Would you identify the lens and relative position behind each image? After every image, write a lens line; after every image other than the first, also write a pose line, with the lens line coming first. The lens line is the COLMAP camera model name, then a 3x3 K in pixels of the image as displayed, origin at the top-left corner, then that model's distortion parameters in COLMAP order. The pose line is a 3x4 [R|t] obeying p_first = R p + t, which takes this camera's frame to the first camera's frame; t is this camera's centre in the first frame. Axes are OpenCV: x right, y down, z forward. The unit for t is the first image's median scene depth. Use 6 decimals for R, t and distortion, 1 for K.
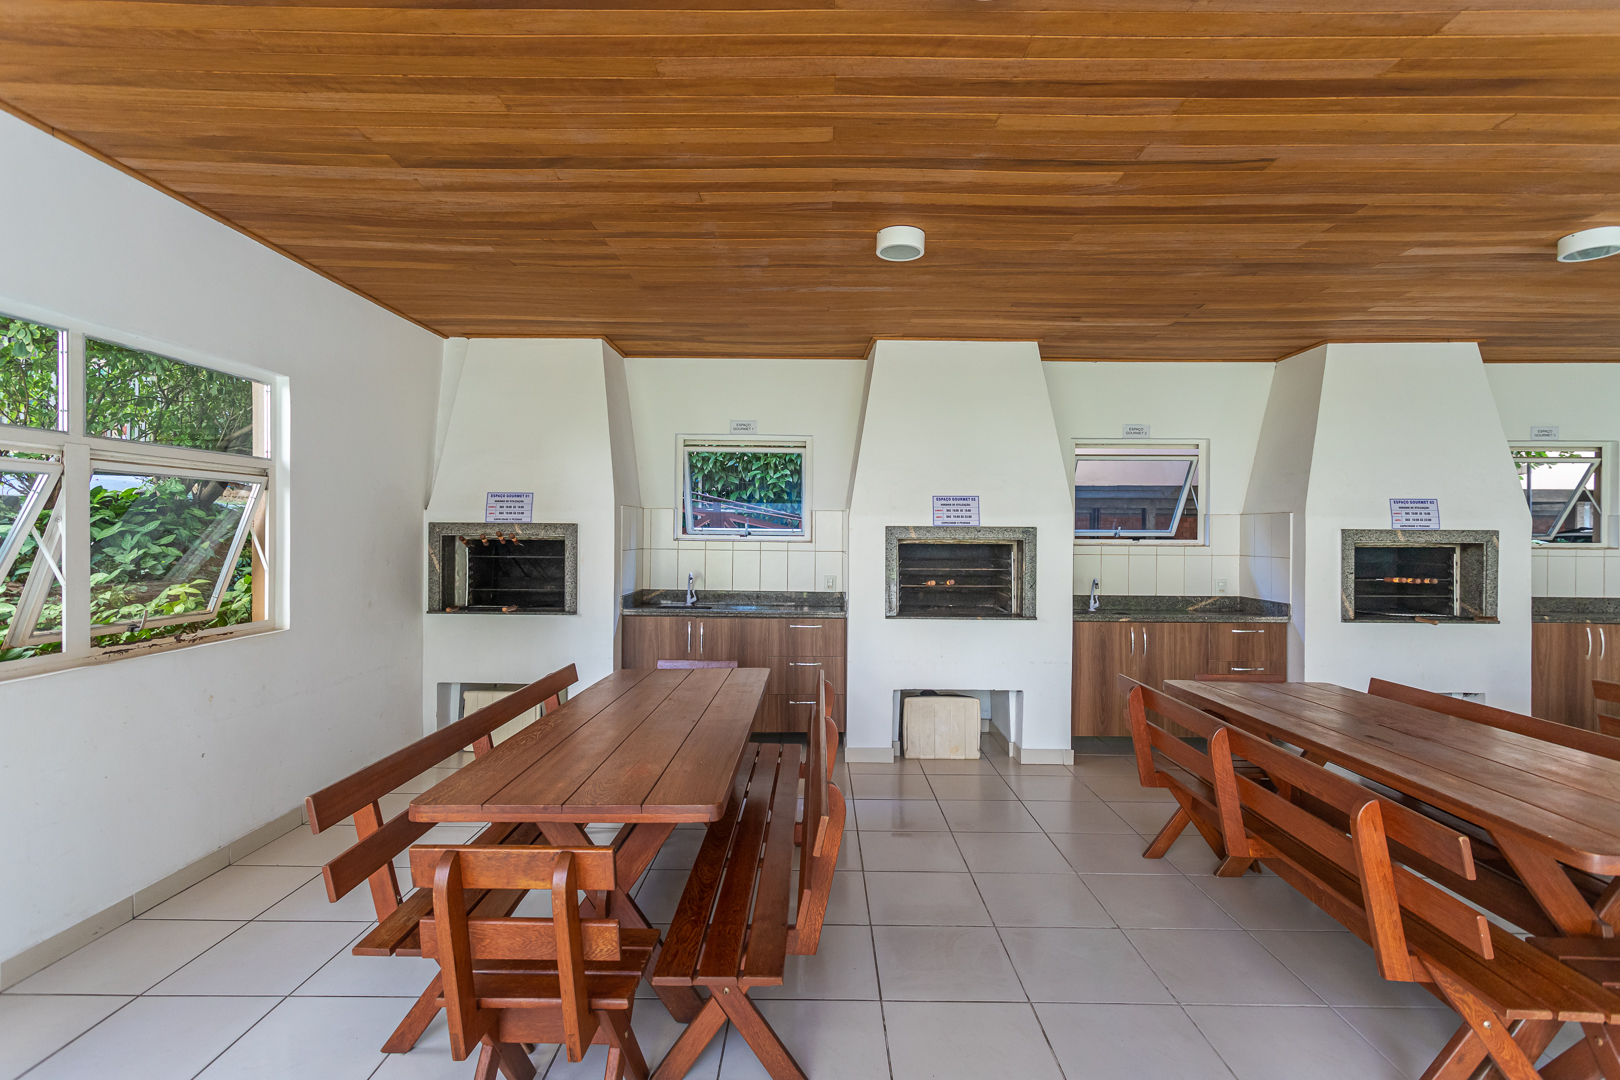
lens RADIAL K [[758.9, 0, 812.8], [0, 758.9, 532.7], [0, 0, 1]] dist [0.002367, 0.001744]
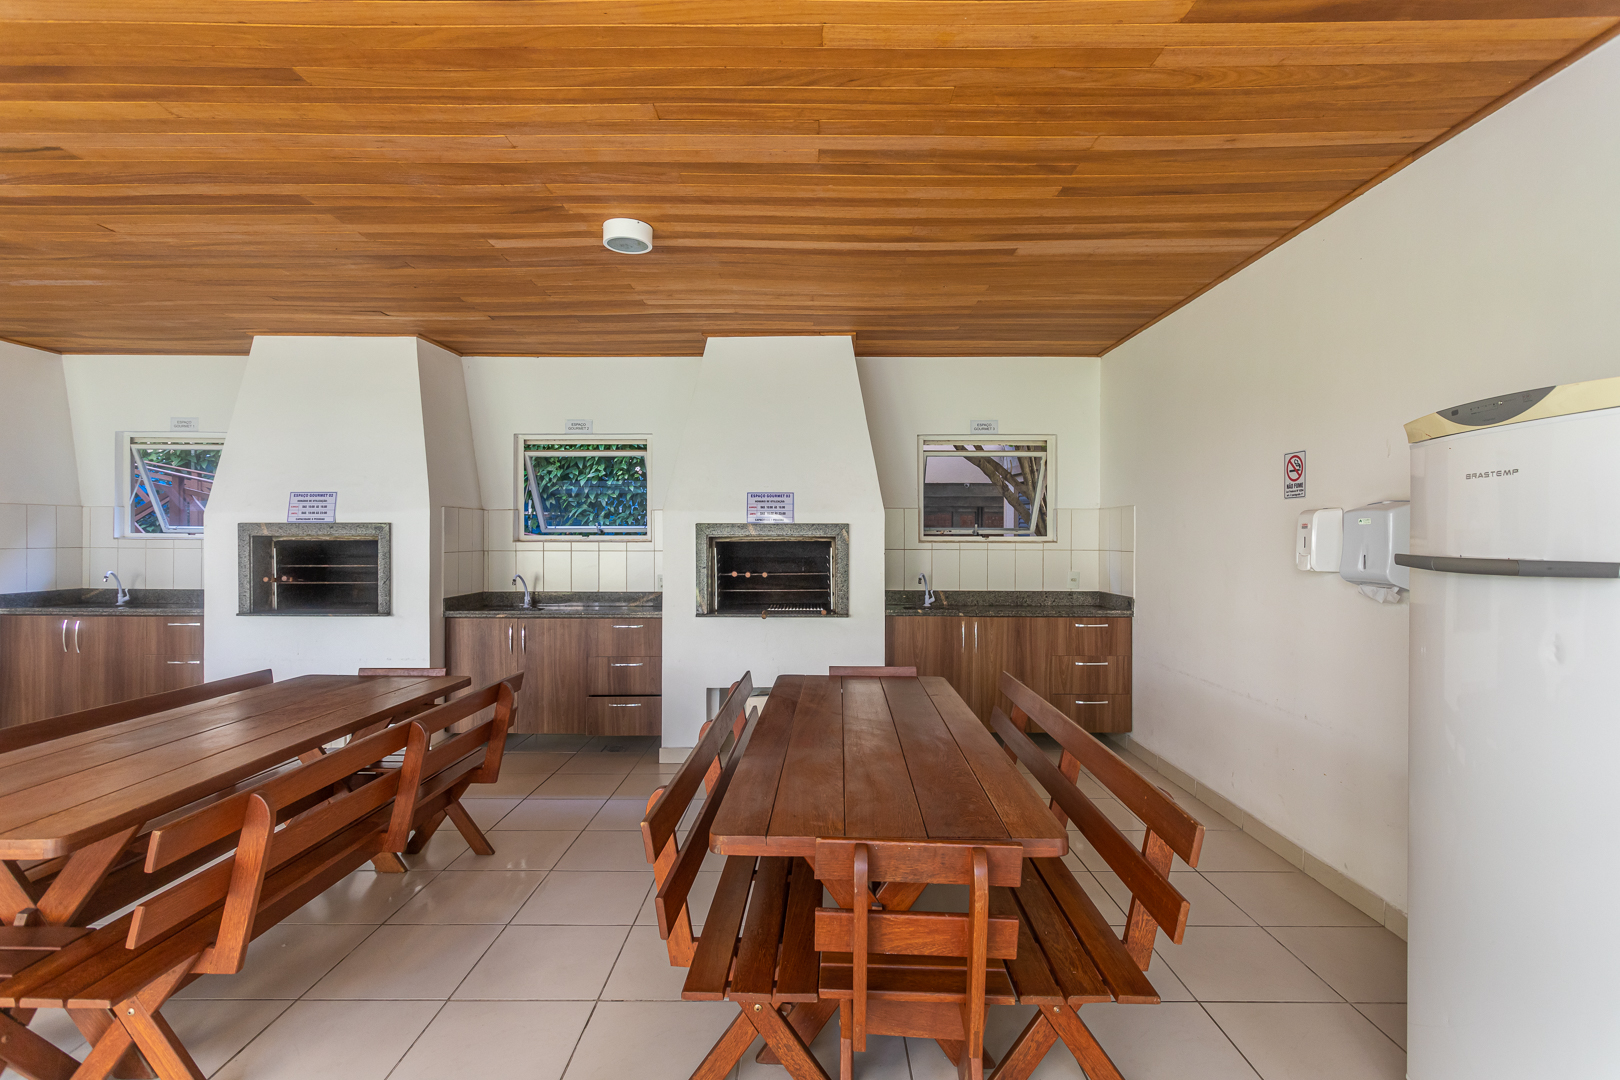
lens RADIAL K [[764.0, 0, 810.0], [0, 764.0, 540.0], [0, 0, 1]] dist [-0.002727, 0.000153]
pose [[0.999898, -0.006197, 0.012842, 0.340145], [0.006046, 0.999912, 0.011818, 0.002562], [-0.012914, -0.011739, 0.999848, -0.002103]]
